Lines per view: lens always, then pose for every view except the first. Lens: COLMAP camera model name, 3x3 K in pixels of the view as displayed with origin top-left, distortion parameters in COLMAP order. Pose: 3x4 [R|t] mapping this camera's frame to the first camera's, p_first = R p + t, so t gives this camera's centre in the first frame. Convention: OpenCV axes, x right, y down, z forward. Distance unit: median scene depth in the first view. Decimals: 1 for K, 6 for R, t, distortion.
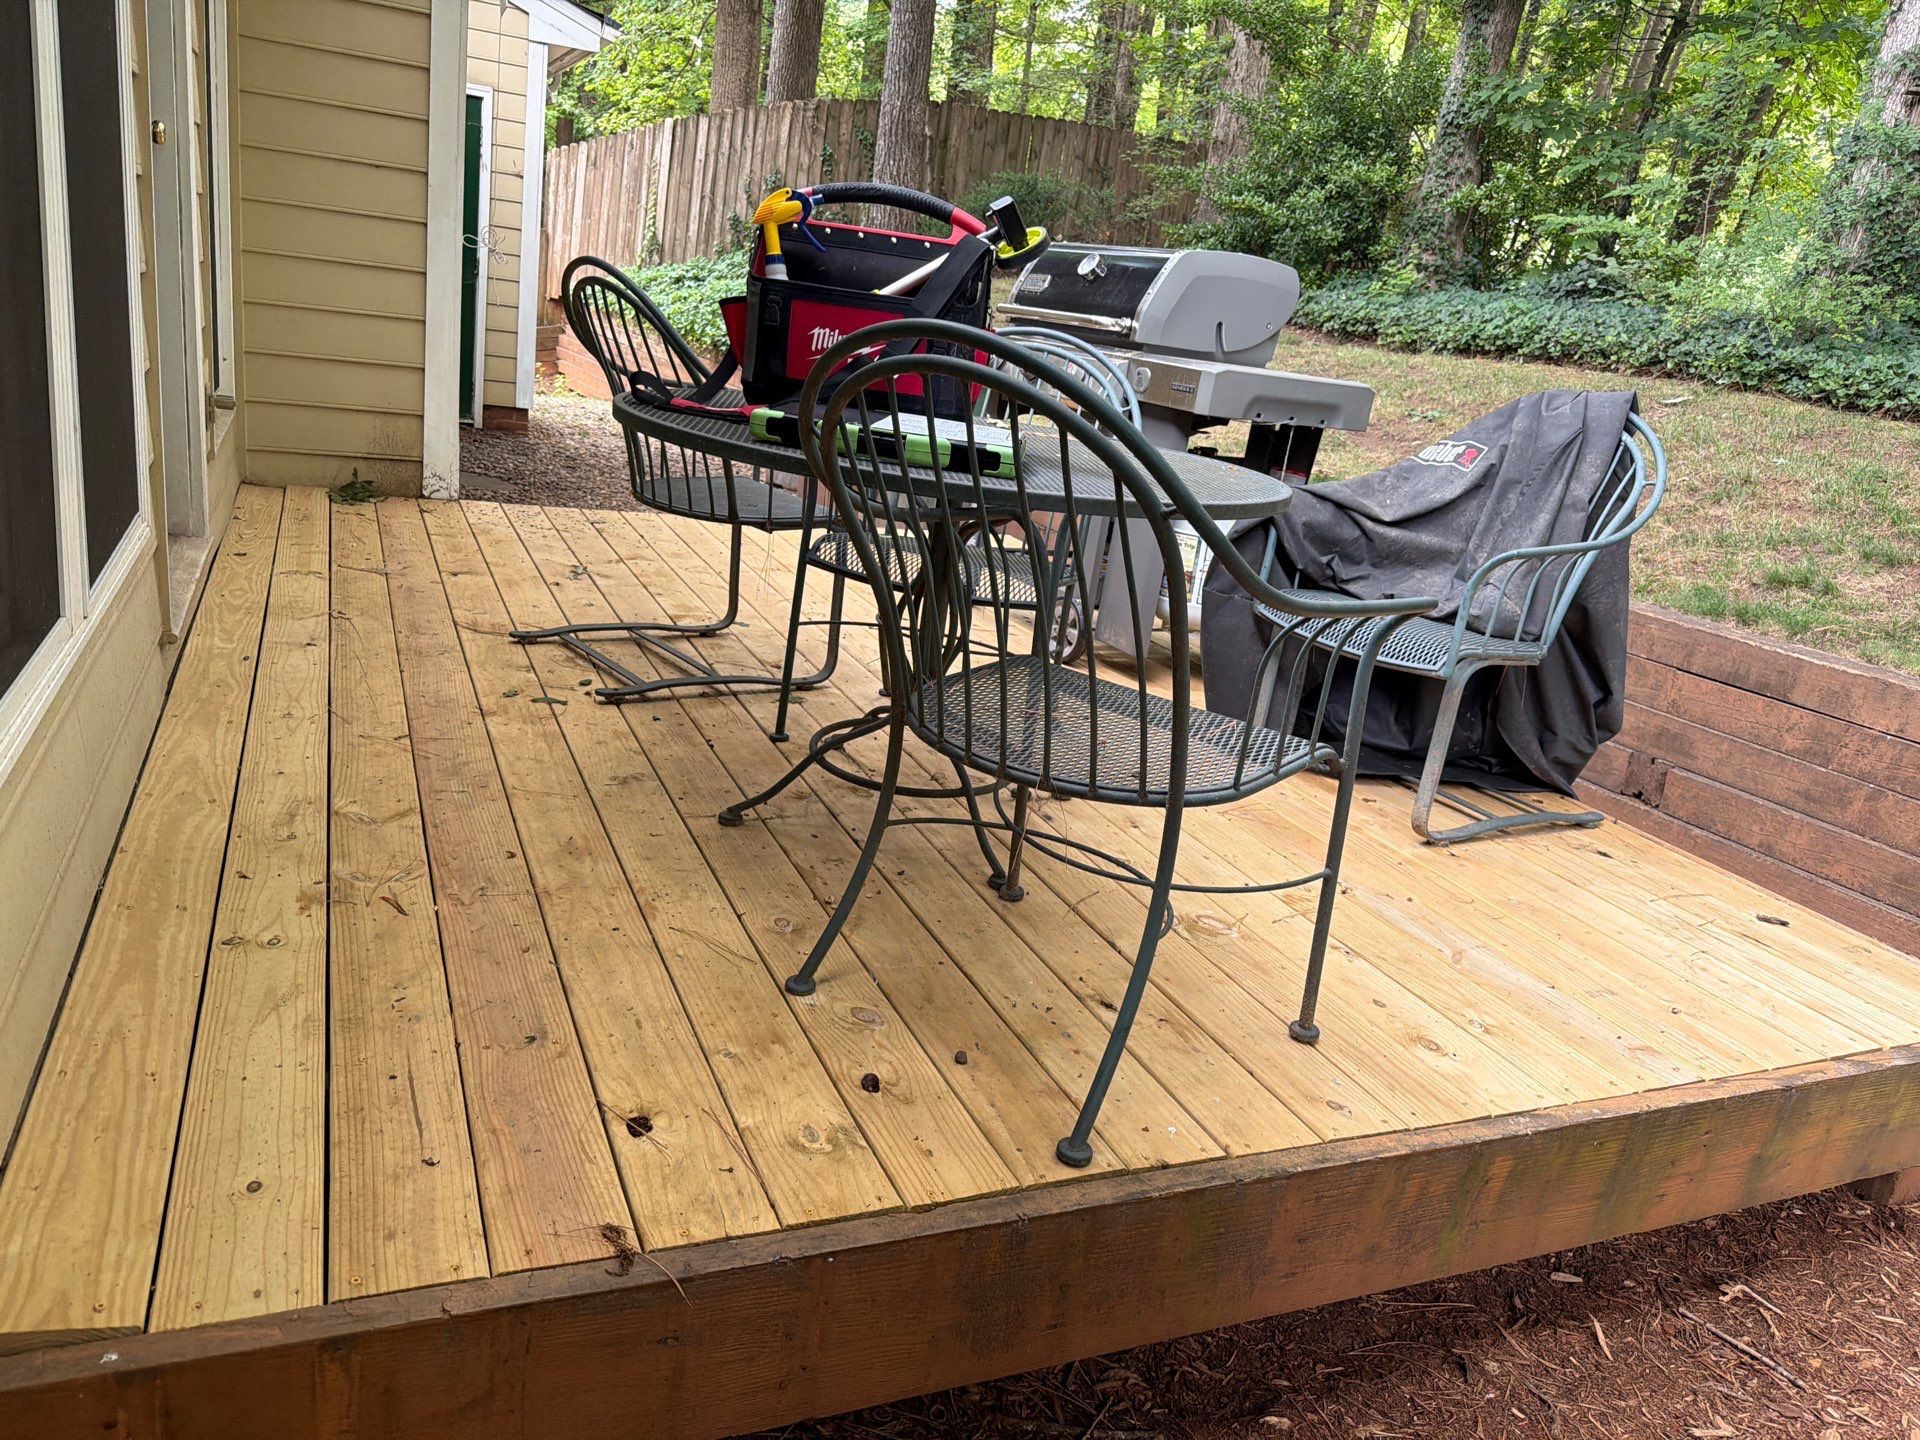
lens RADIAL K [[1318.4, 0, 963.5], [0, 1318.4, 746.4], [0, 0, 1]] dist [0.004966, -0.041442]
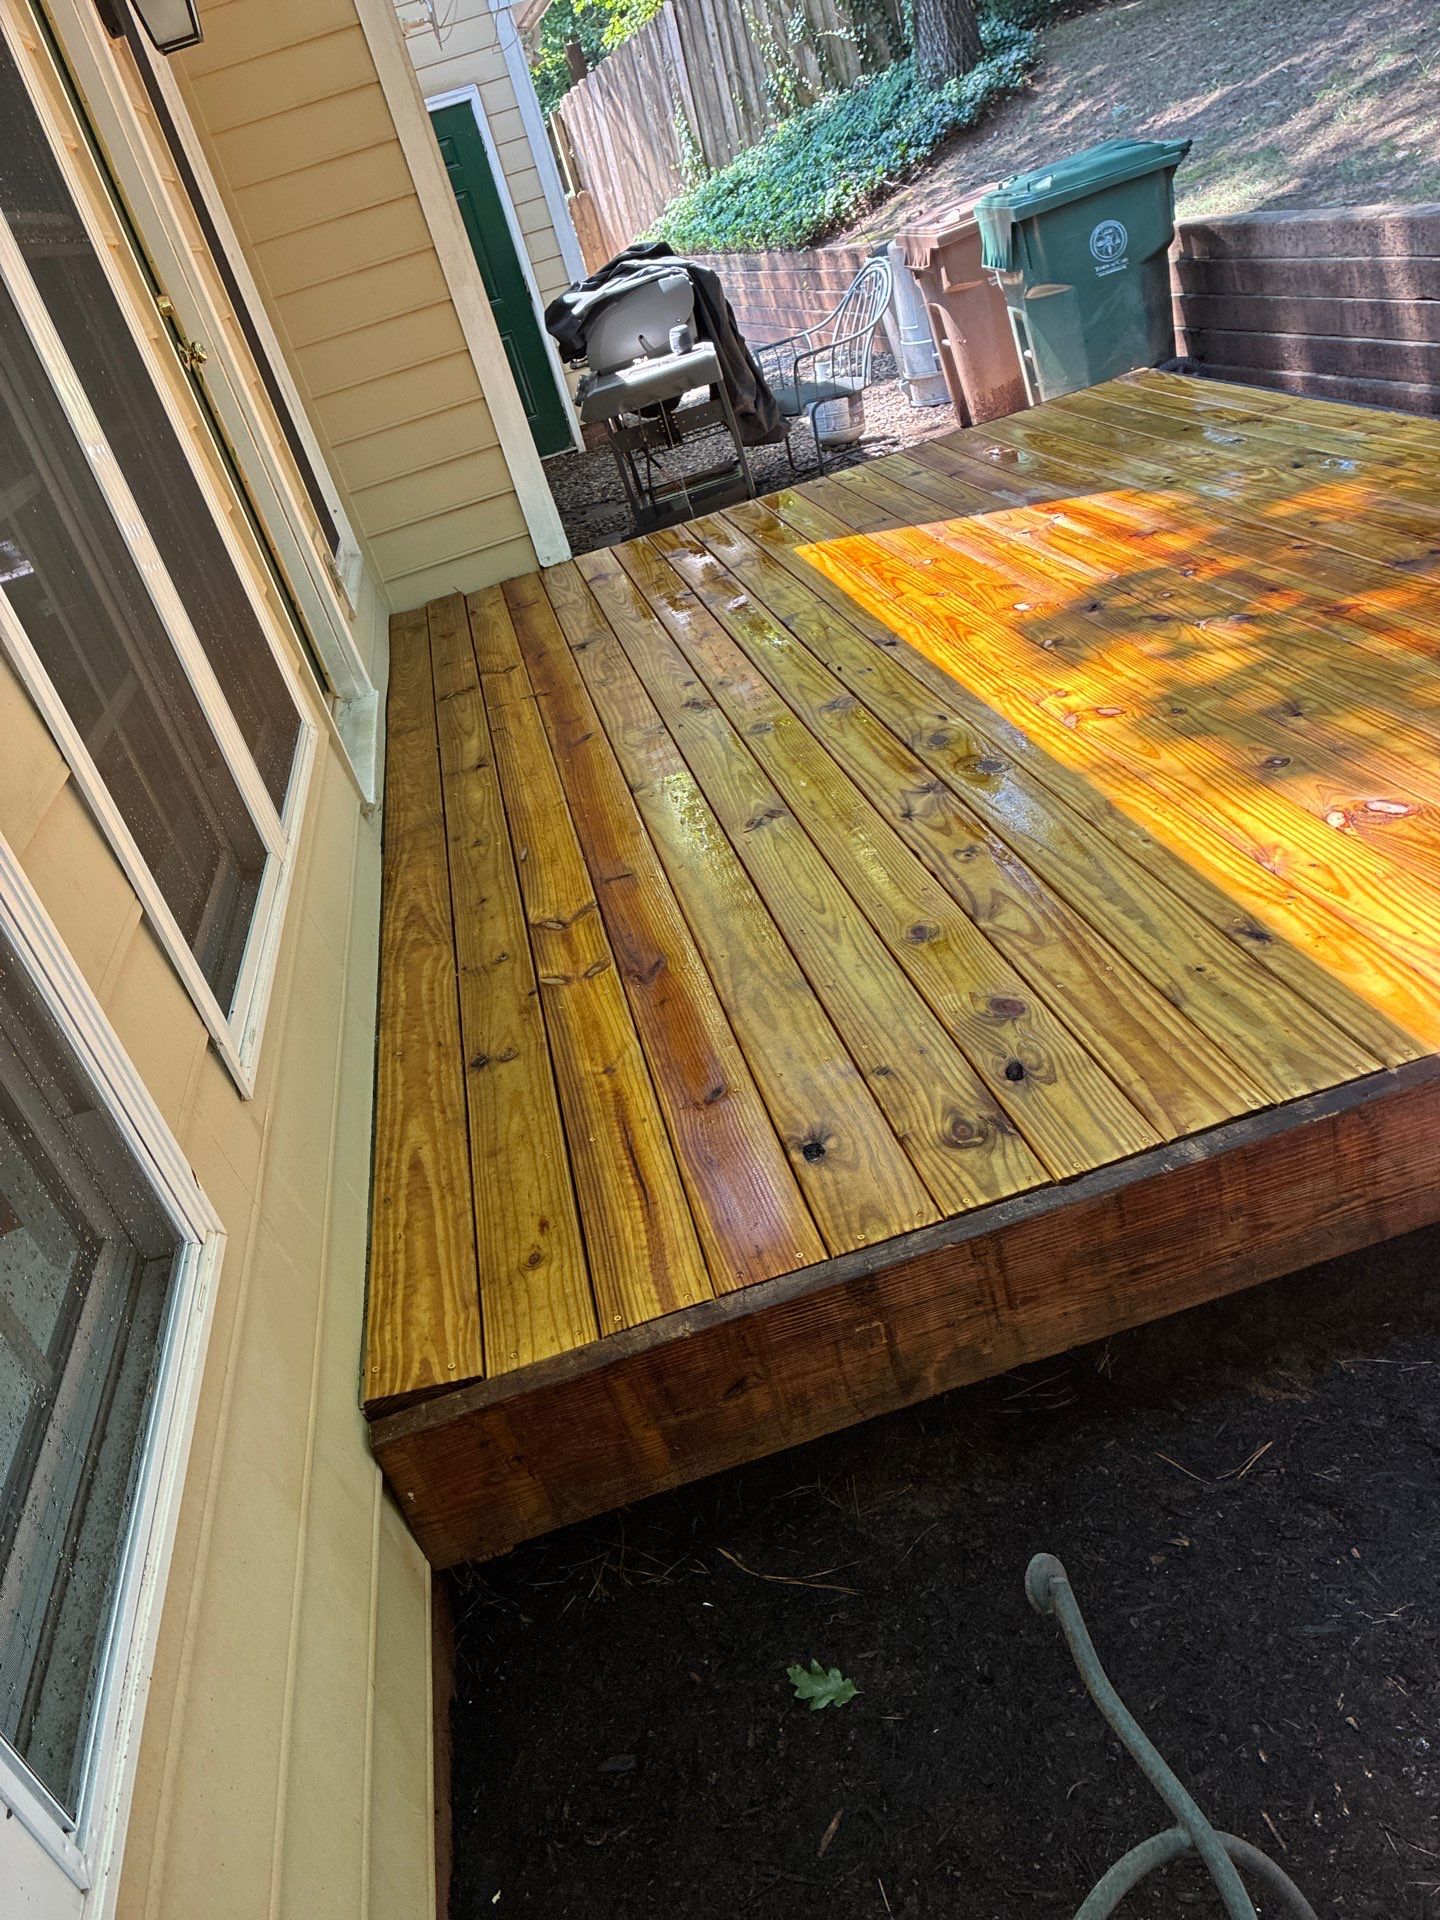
lens RADIAL K [[1451.4, 0, 700.7], [0, 1451.4, 968.0], [0, 0, 1]] dist [0.007474, -0.006913]
pose [[0.888571, -0.228355, -0.397863, 0.194026], [0.307634, 0.939996, 0.147543, -0.075257], [0.340297, -0.253499, 0.905503, -0.128203]]
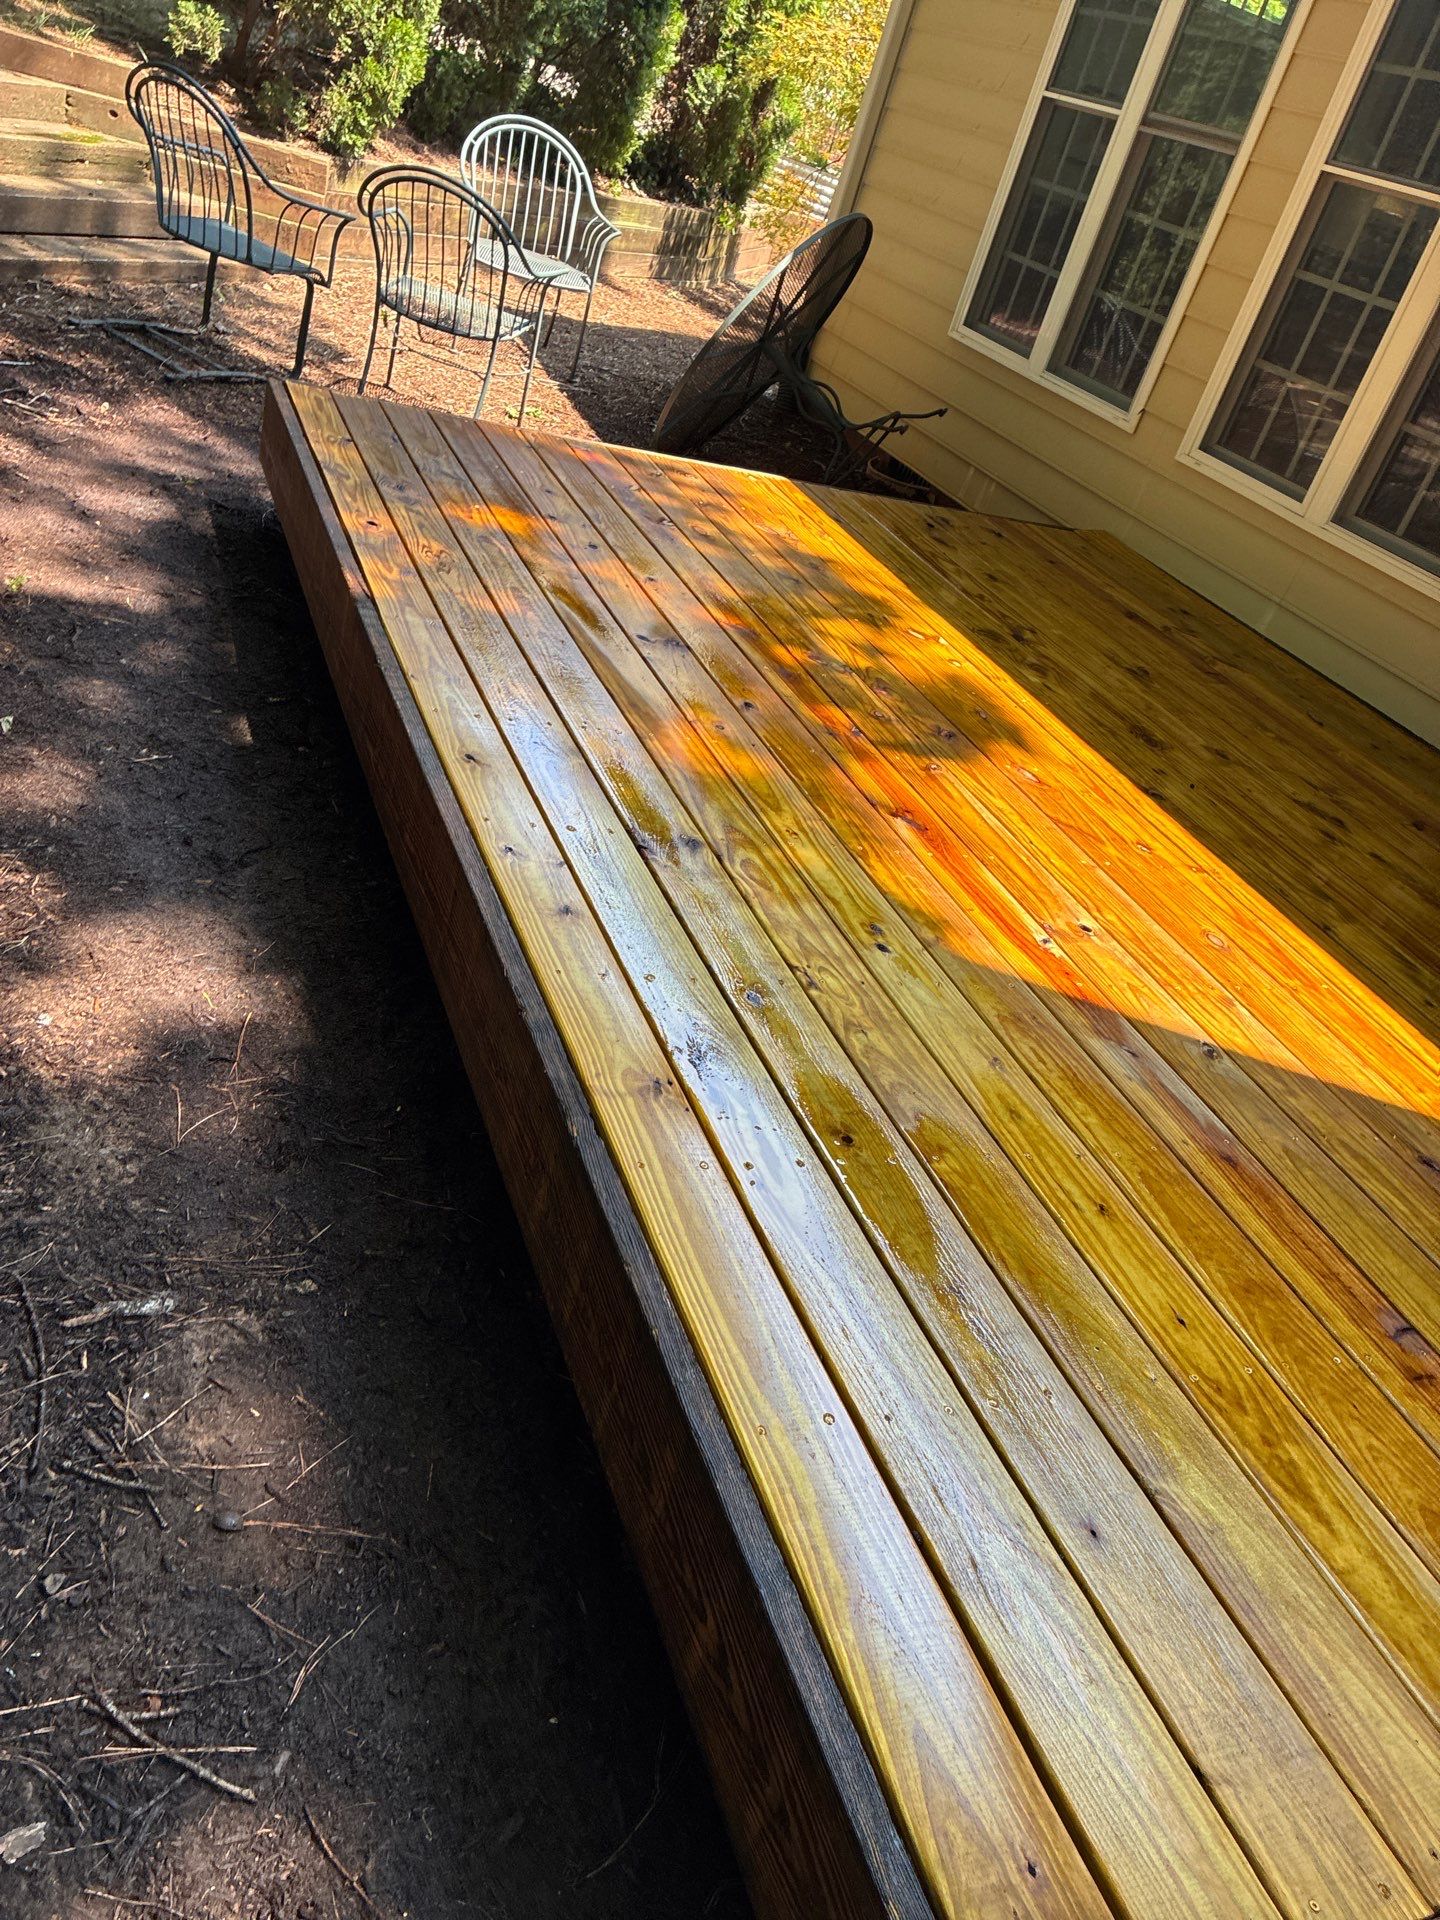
lens RADIAL K [[1458.1, 0, 692.5], [0, 1458.1, 941.3], [0, 0, 1]] dist [0.016206, -0.005844]
pose [[-0.914814, -0.378787, -0.140132, 0.454261], [-0.354505, 0.586865, 0.727953, -1.144070], [-0.193501, 0.715619, -0.671154, 3.372752]]
